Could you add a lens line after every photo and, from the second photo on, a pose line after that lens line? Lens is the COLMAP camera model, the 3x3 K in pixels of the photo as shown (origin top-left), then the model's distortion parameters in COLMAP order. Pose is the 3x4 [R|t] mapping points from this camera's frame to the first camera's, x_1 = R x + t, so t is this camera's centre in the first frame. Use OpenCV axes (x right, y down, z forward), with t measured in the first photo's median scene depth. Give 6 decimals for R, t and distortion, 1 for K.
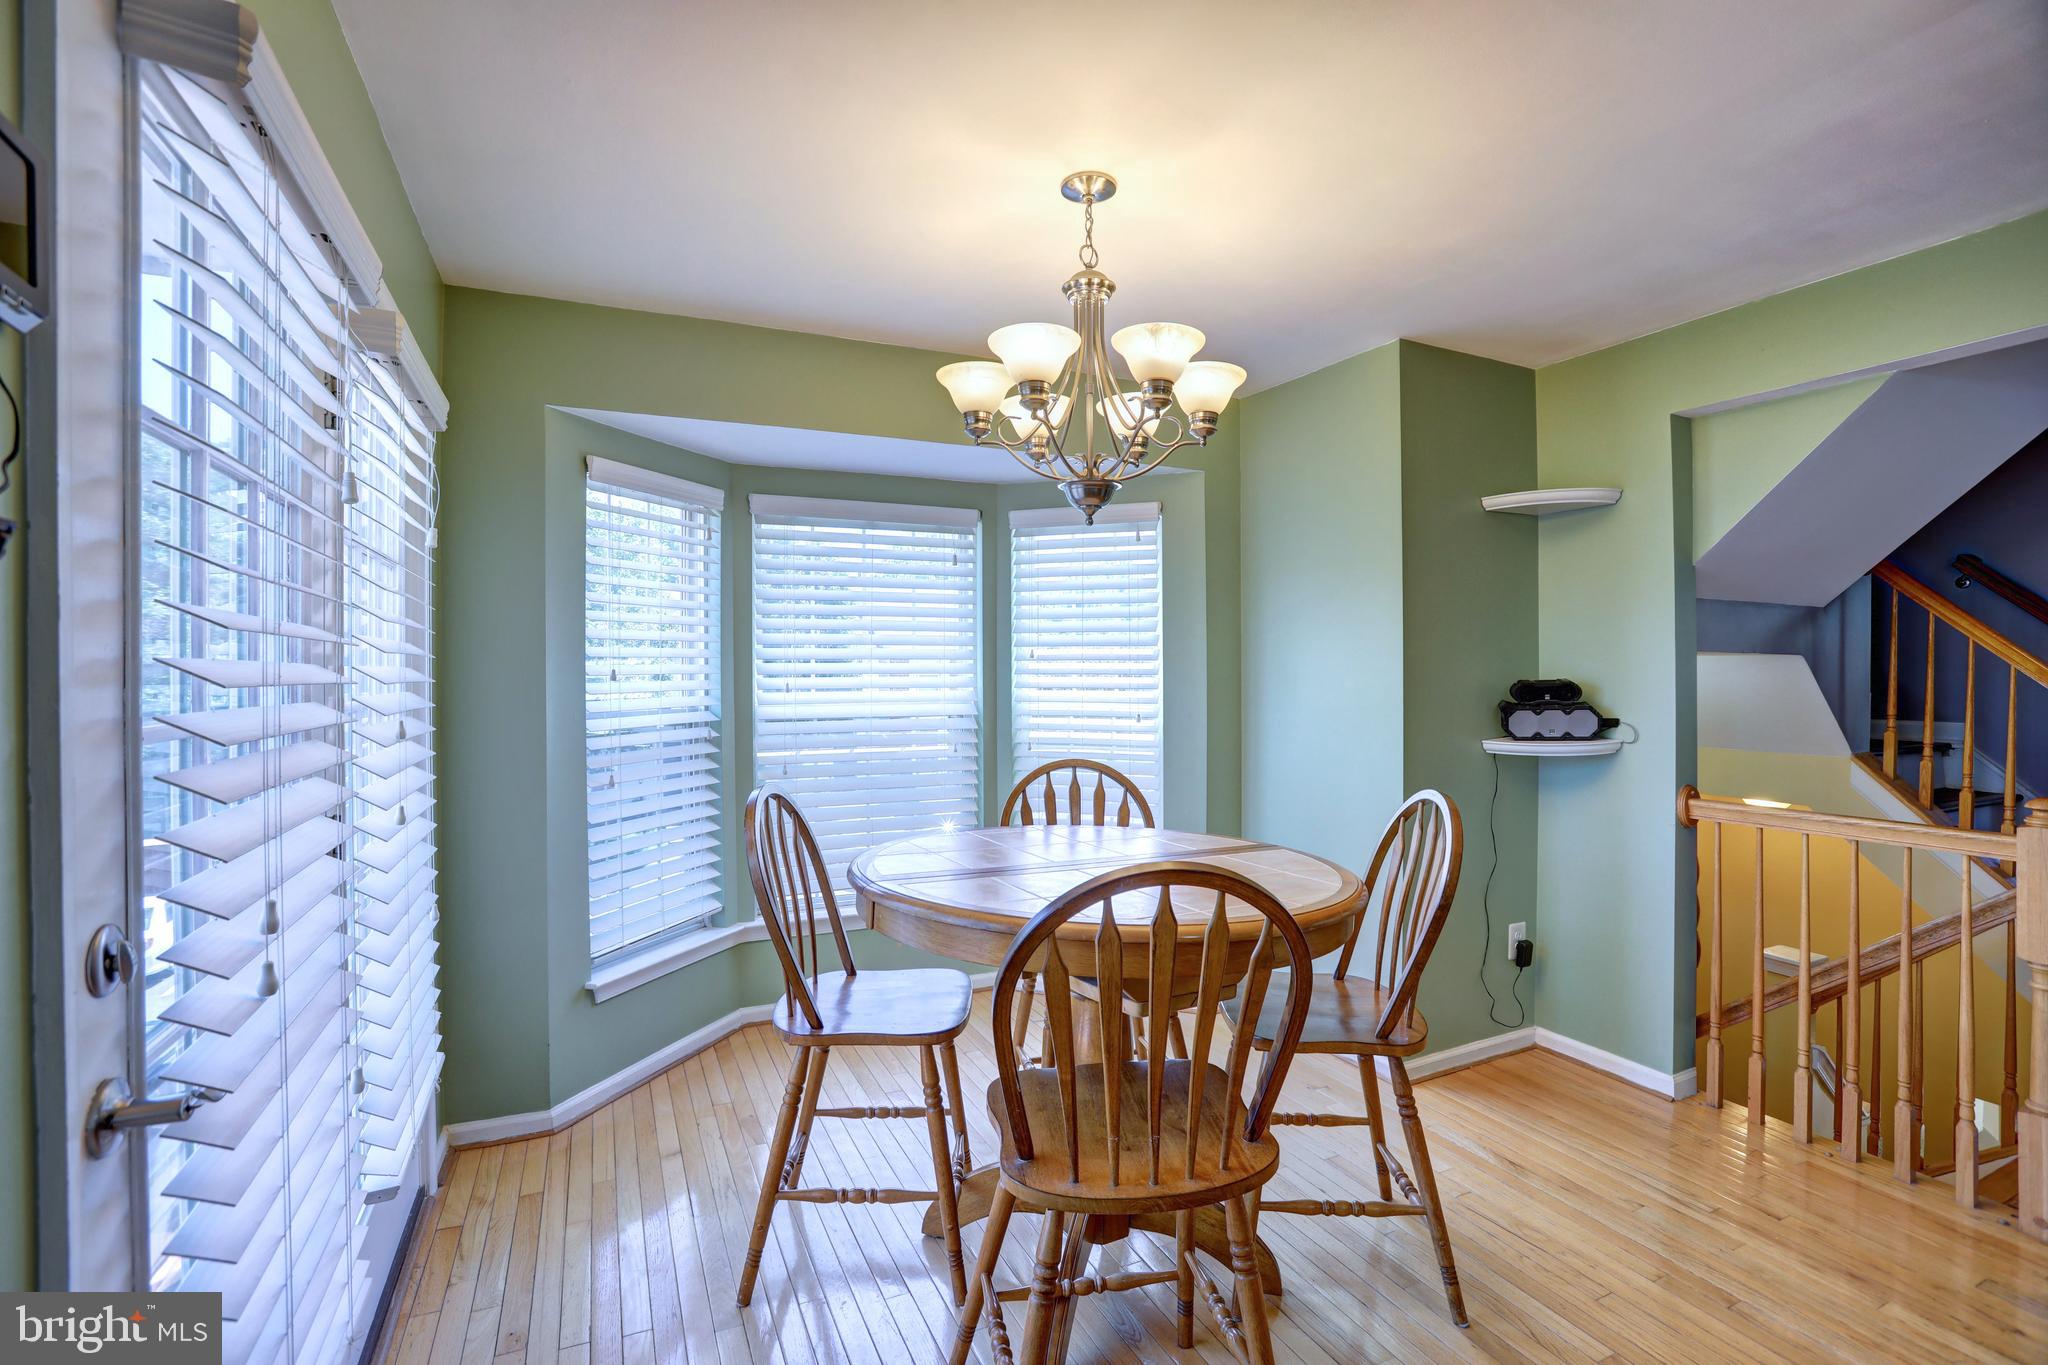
lens RADIAL K [[919.4, 0, 1024.0], [0, 919.4, 682.5], [0, 0, 1]] dist [-0.066277, 0.027791]
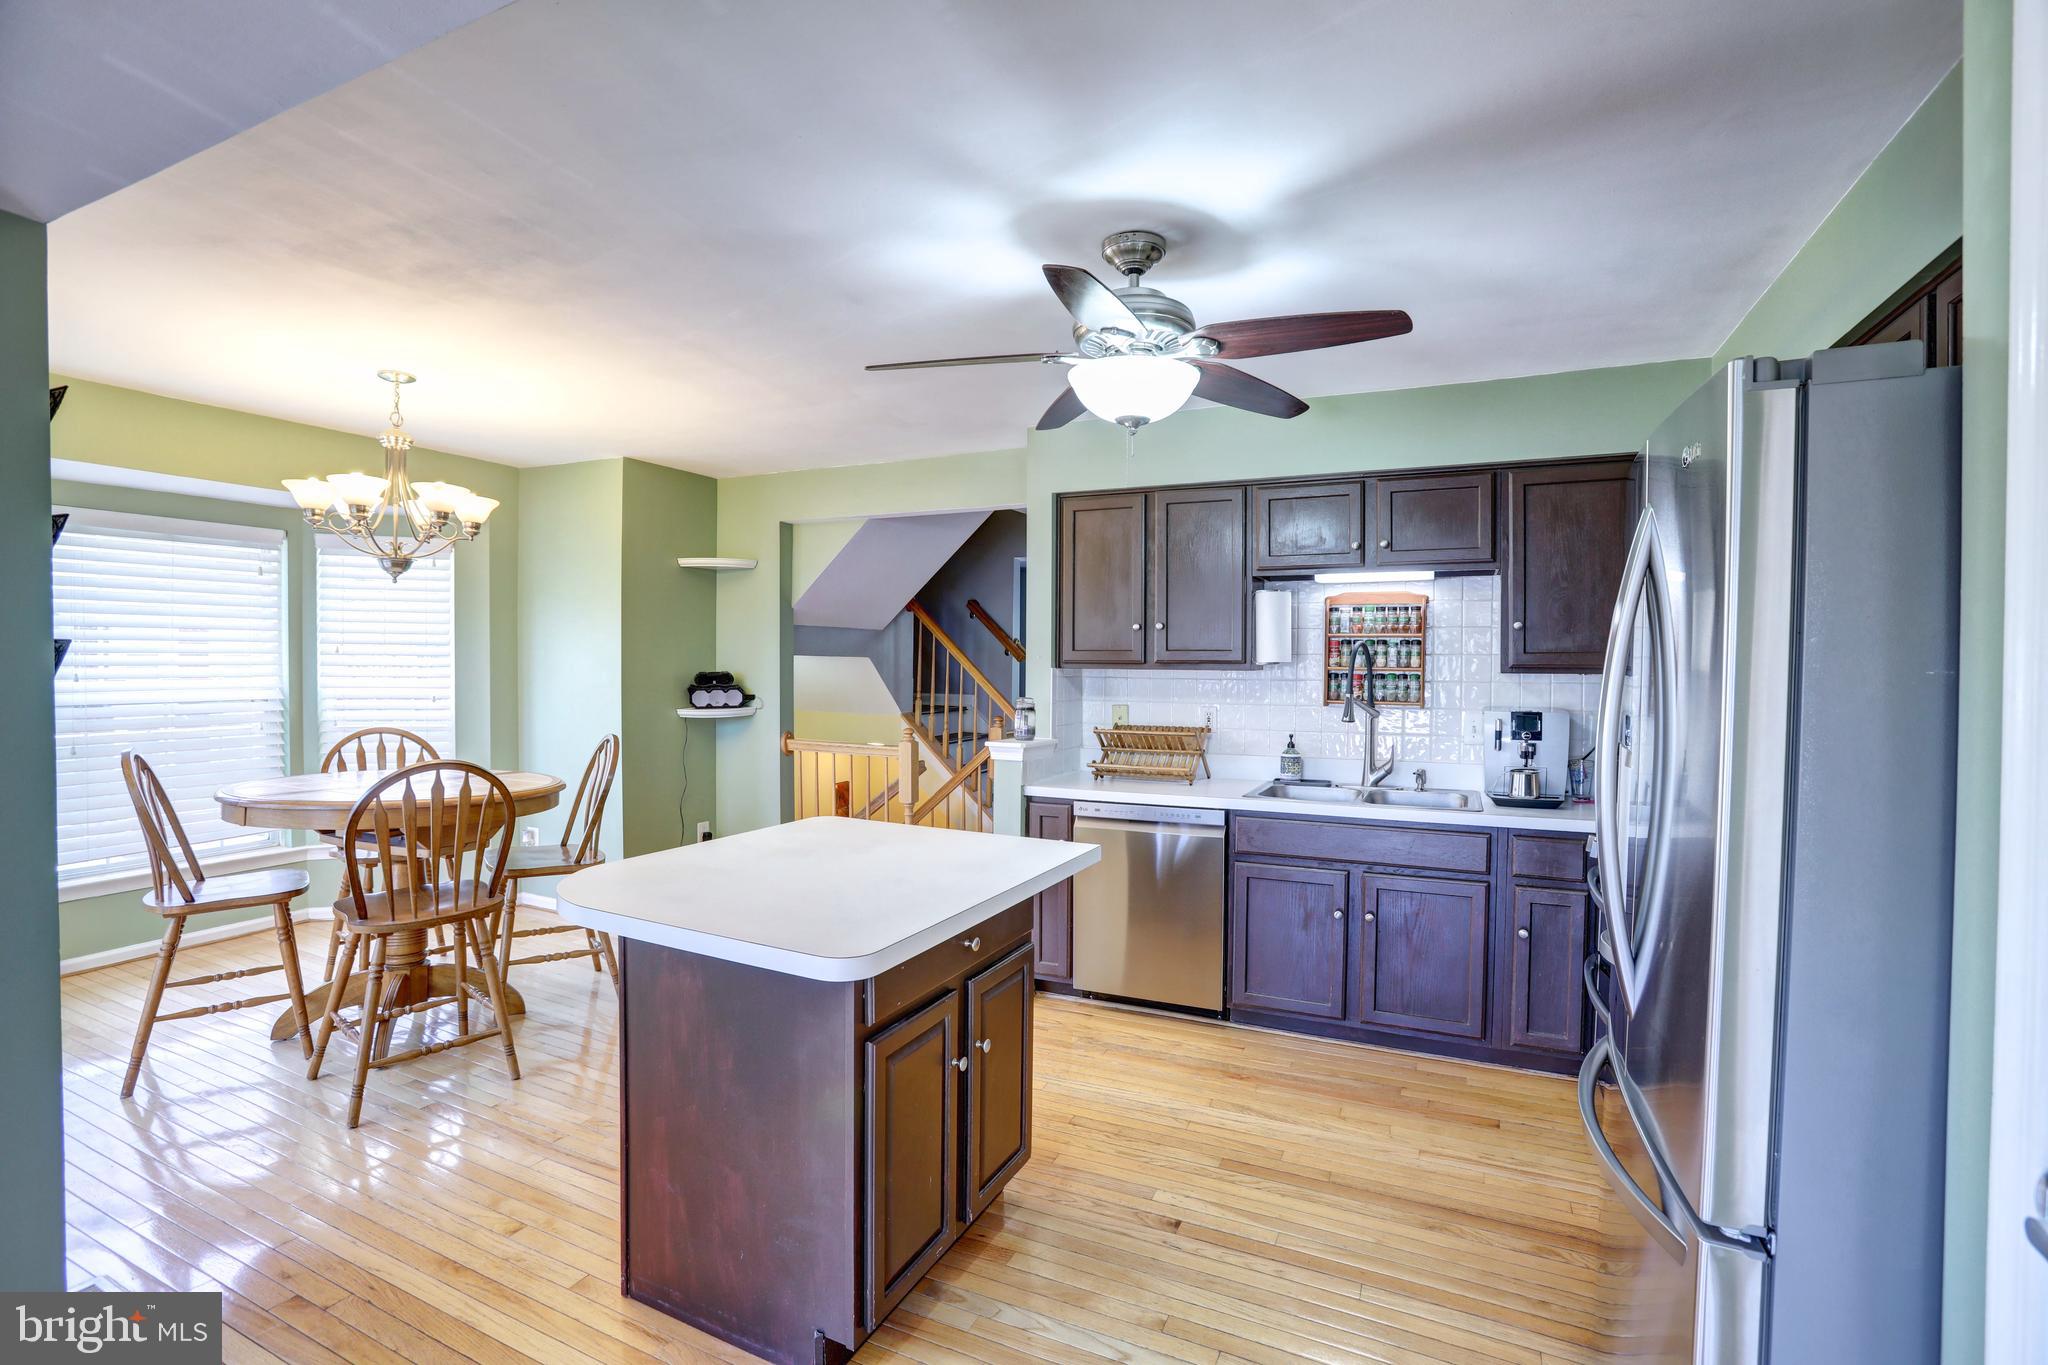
lens RADIAL K [[937.9, 0, 1027.4], [0, 937.9, 675.2], [0, 0, 1]] dist [-0.073884, 0.031223]
pose [[0.772425, -0.002573, 0.635101, -0.063958], [-0.004976, 0.999937, 0.010103, -0.017448], [-0.635087, -0.010964, 0.772363, -0.701691]]
